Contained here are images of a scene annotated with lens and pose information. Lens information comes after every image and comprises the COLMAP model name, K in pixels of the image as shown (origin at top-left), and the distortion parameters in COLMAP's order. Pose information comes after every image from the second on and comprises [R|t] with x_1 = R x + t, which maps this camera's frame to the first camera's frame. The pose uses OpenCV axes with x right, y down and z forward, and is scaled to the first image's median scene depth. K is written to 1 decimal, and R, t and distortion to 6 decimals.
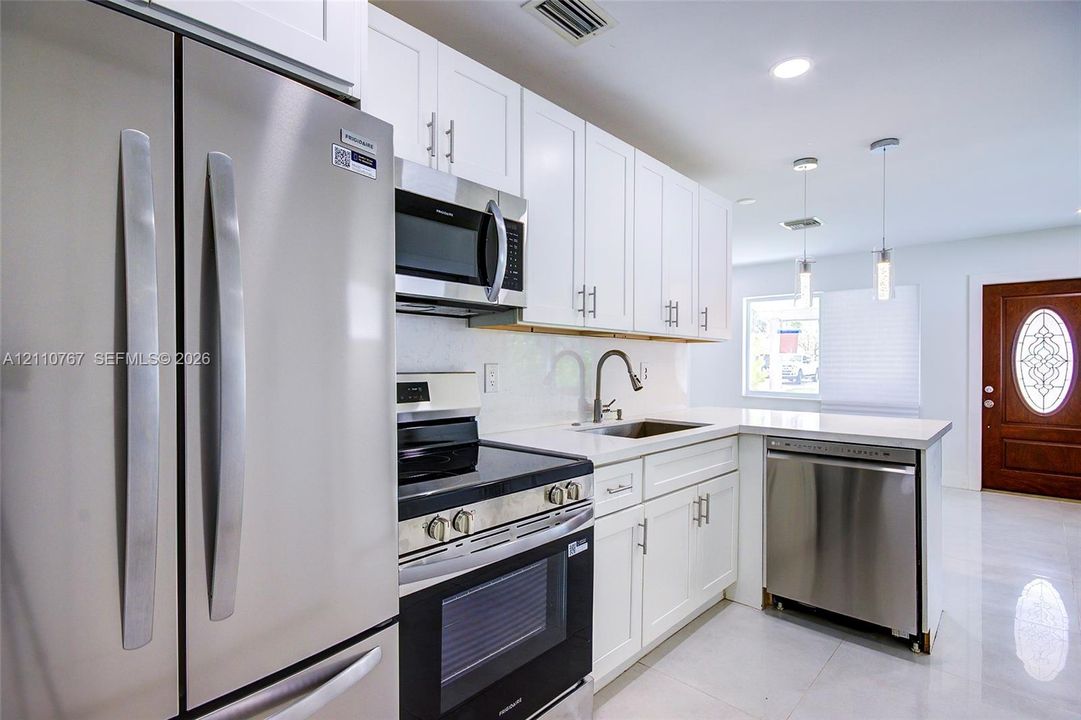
lens RADIAL K [[491.7, 0, 540.5], [0, 491.7, 360.0], [0, 0, 1]] dist [-0.002234, -0.000893]
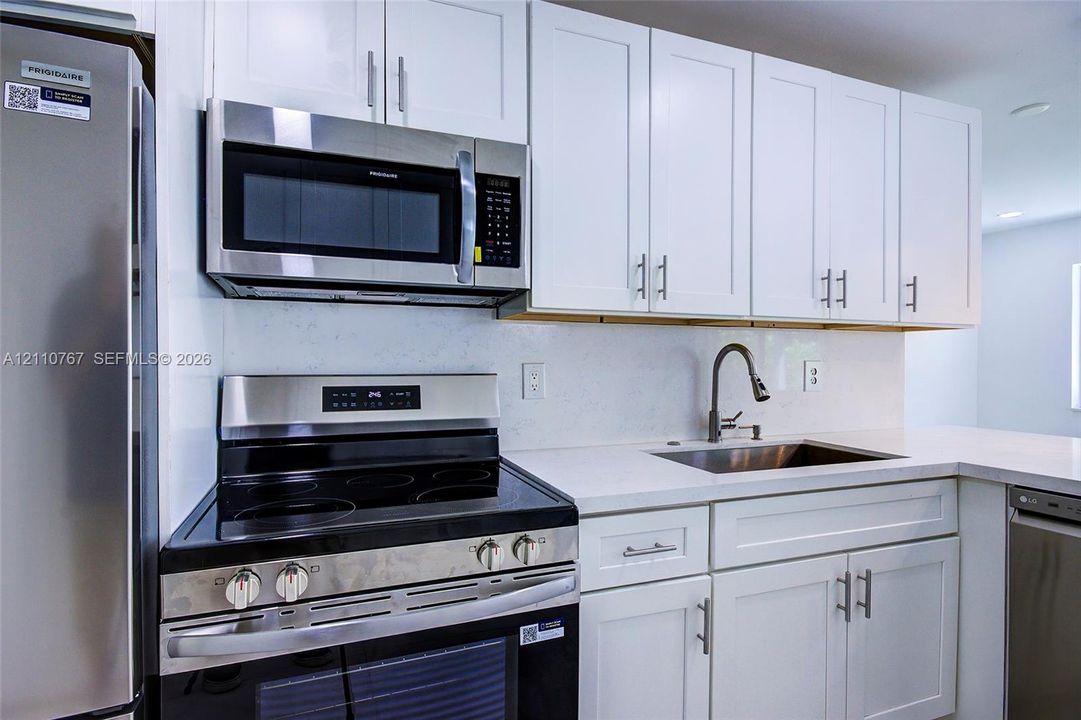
lens RADIAL K [[491.7, 0, 540.5], [0, 491.7, 360.0], [0, 0, 1]] dist [-0.002234, -0.000893]
pose [[0.894024, -0.006936, -0.447964, 0.296747], [0.007351, 0.999973, -0.000812, 0.002915], [0.447958, -0.002567, 0.894051, 0.303894]]
